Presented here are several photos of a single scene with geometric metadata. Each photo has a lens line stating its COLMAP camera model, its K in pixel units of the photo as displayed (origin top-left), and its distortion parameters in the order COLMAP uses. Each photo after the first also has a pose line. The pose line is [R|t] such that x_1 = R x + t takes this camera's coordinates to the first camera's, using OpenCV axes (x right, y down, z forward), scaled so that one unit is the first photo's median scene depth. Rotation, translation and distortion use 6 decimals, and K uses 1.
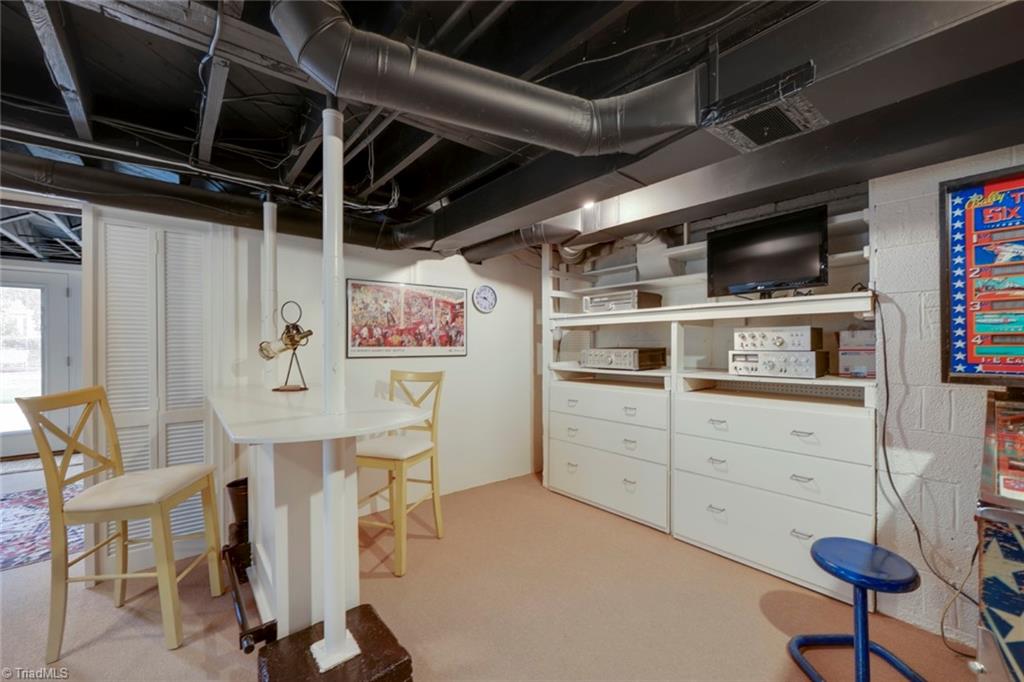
lens RADIAL K [[411.2, 0, 507.0], [0, 411.2, 340.9], [0, 0, 1]] dist [-0.001590, -0.000503]
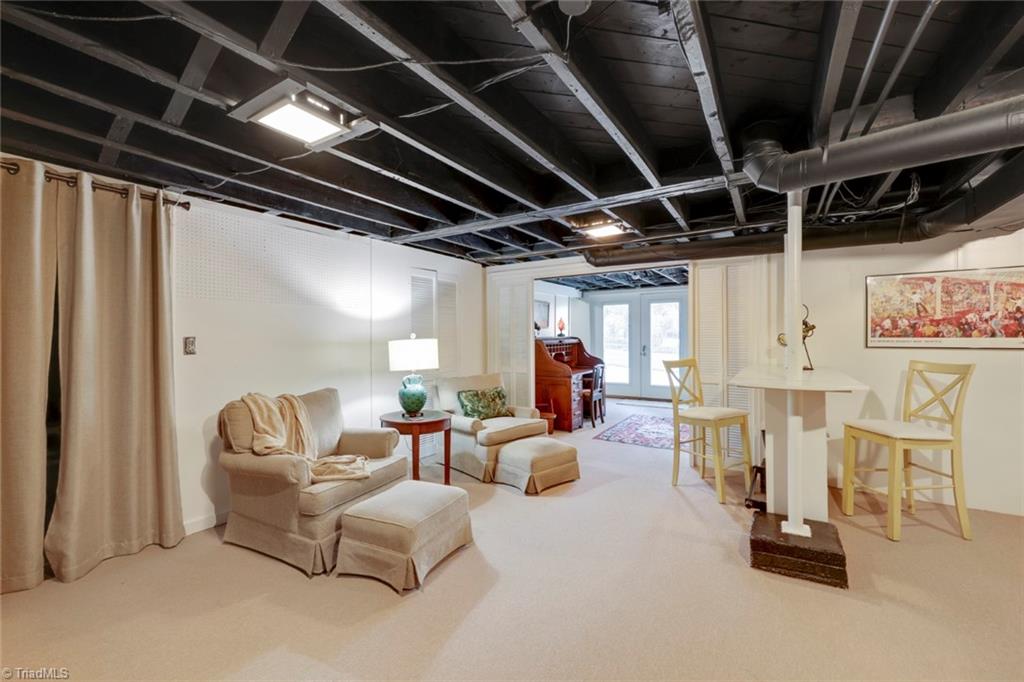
lens RADIAL K [[416.3, 0, 512.0], [0, 416.3, 349.3], [0, 0, 1]] dist [-0.000672, -0.000200]
pose [[0.320302, 0.029452, -0.946858, 0.374255], [0.011615, 0.999319, 0.035013, -0.004675], [0.947244, -0.022212, 0.319742, -0.275071]]
